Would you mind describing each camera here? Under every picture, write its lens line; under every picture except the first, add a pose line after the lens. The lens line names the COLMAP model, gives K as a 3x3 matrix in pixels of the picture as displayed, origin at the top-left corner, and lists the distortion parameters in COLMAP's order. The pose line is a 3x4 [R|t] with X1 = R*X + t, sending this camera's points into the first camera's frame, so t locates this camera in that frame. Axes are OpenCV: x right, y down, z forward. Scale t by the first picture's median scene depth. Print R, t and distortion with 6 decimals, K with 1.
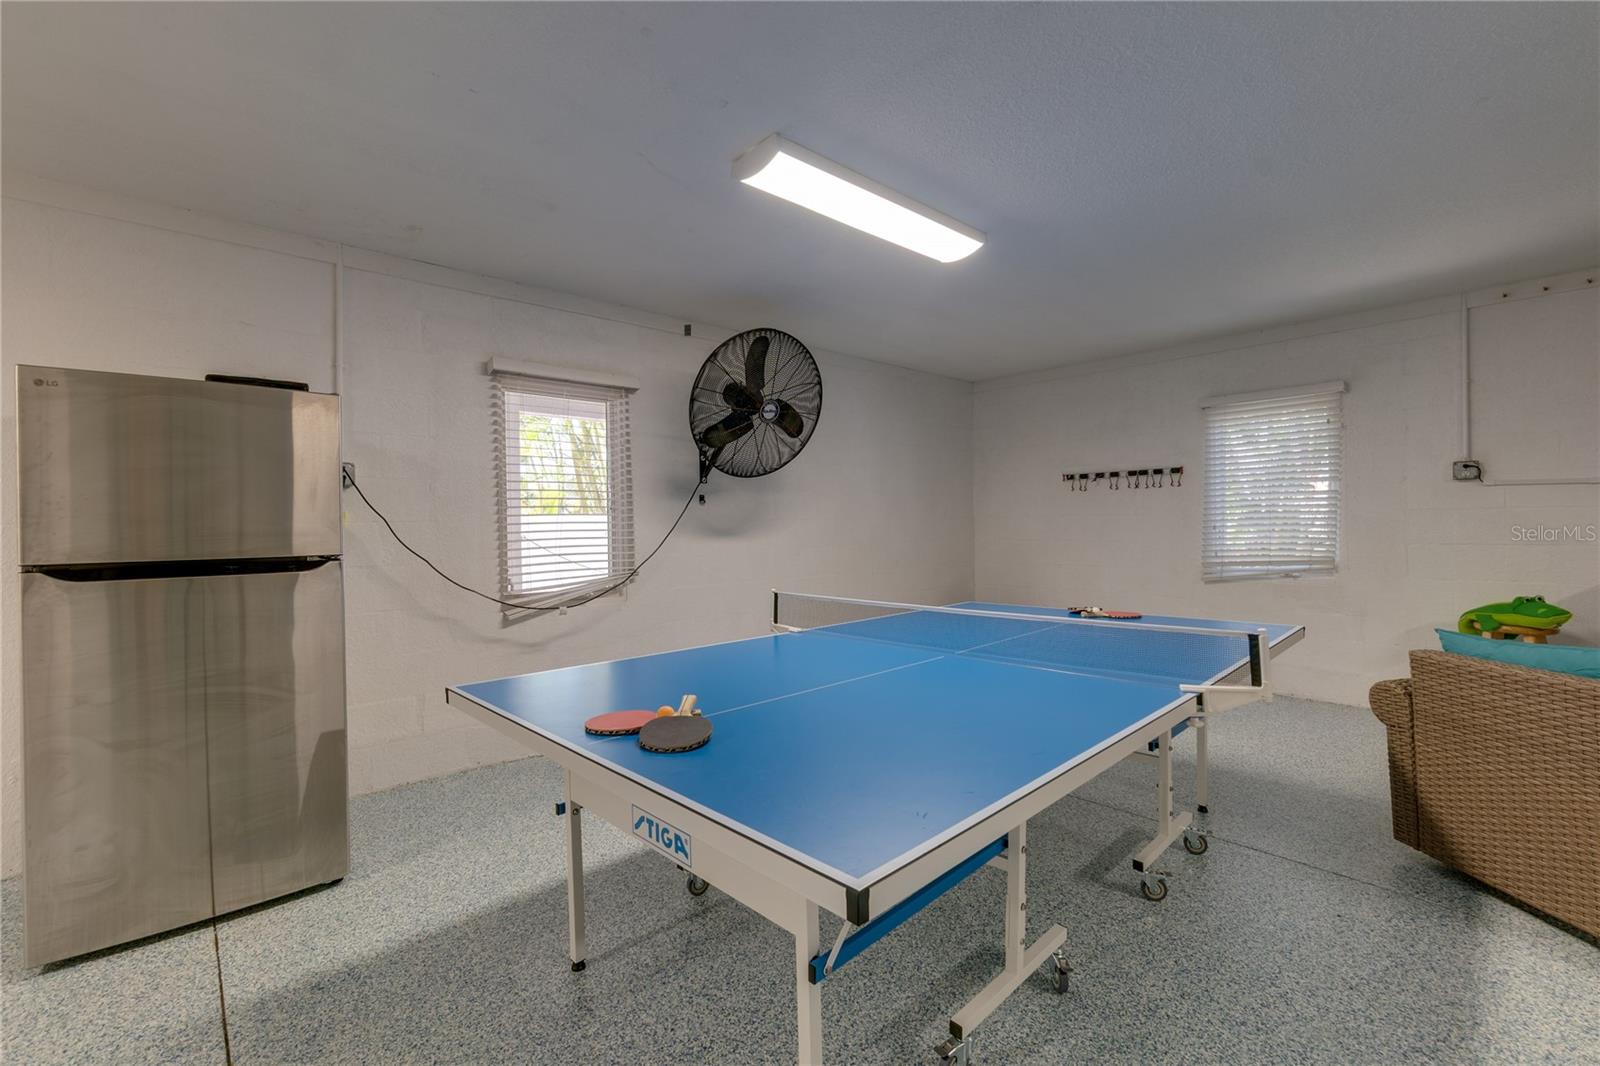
lens RADIAL K [[683.7, 0, 787.5], [0, 683.7, 534.1], [0, 0, 1]] dist [0.004441, 0.000214]
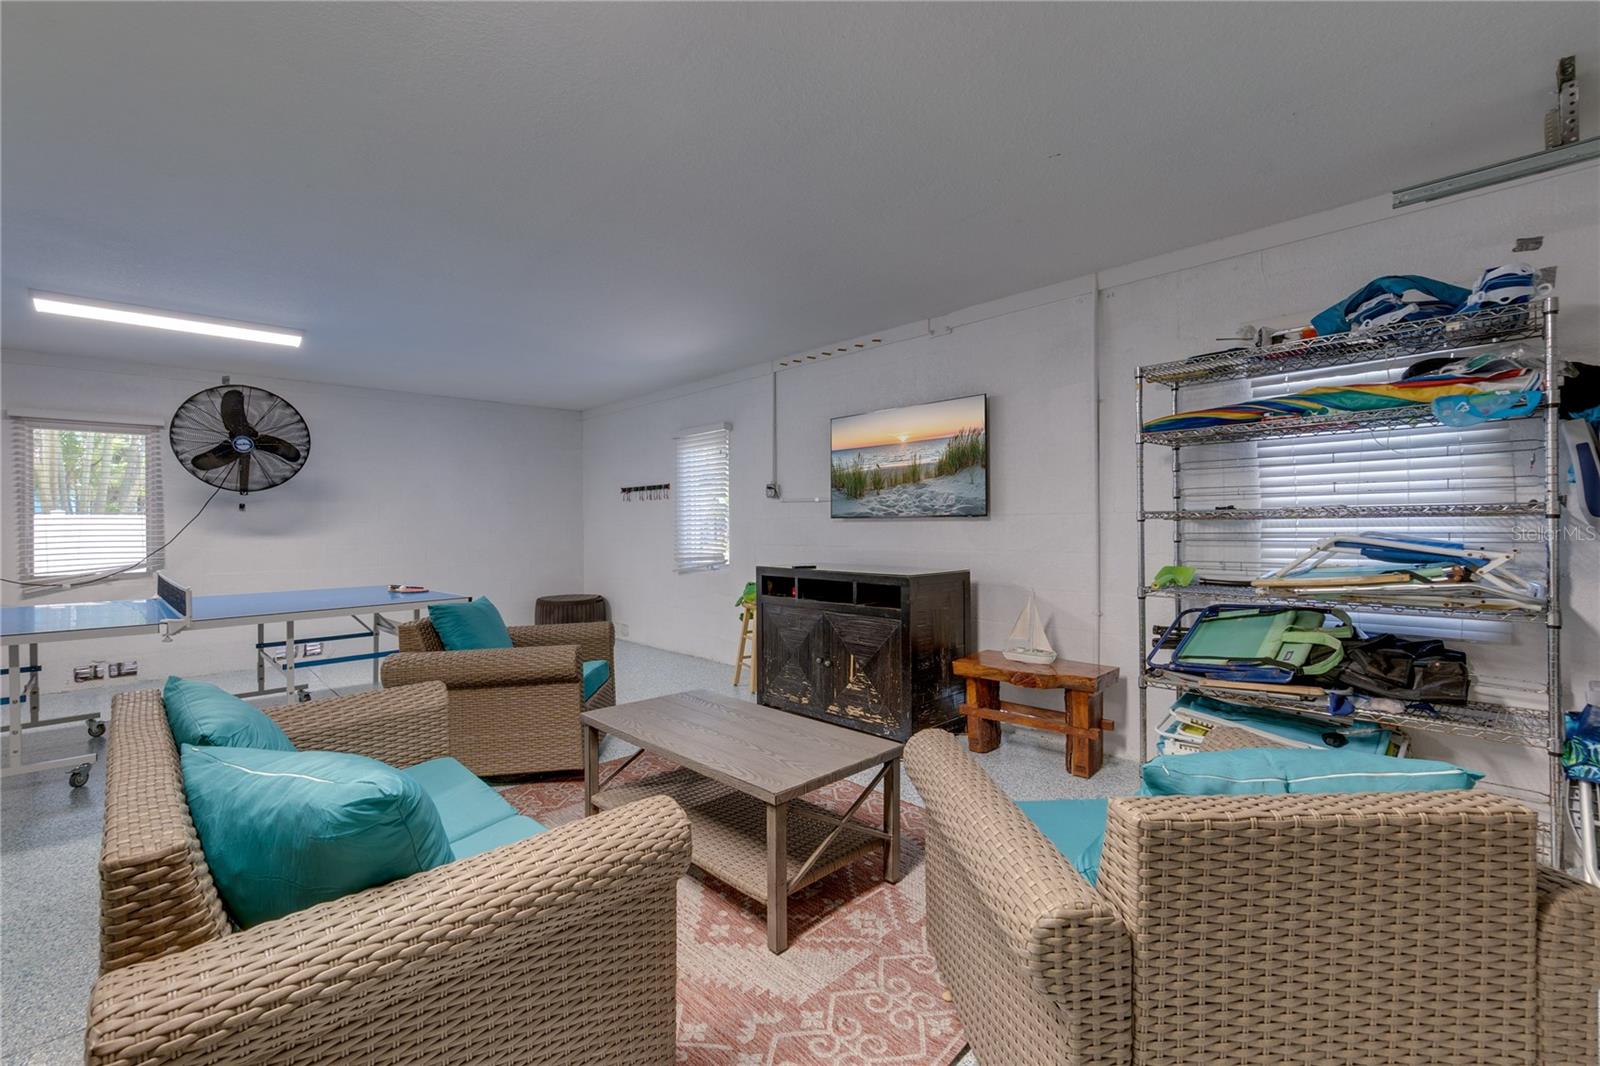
lens RADIAL K [[683.7, 0, 802.5], [0, 683.7, 526.2], [0, 0, 1]] dist [0.004441, 0.000214]
pose [[0.999966, 0.007318, 0.003740, 1.032906], [-0.007290, 0.999946, -0.007368, -0.013063], [-0.003794, 0.007341, 0.999966, -0.362692]]
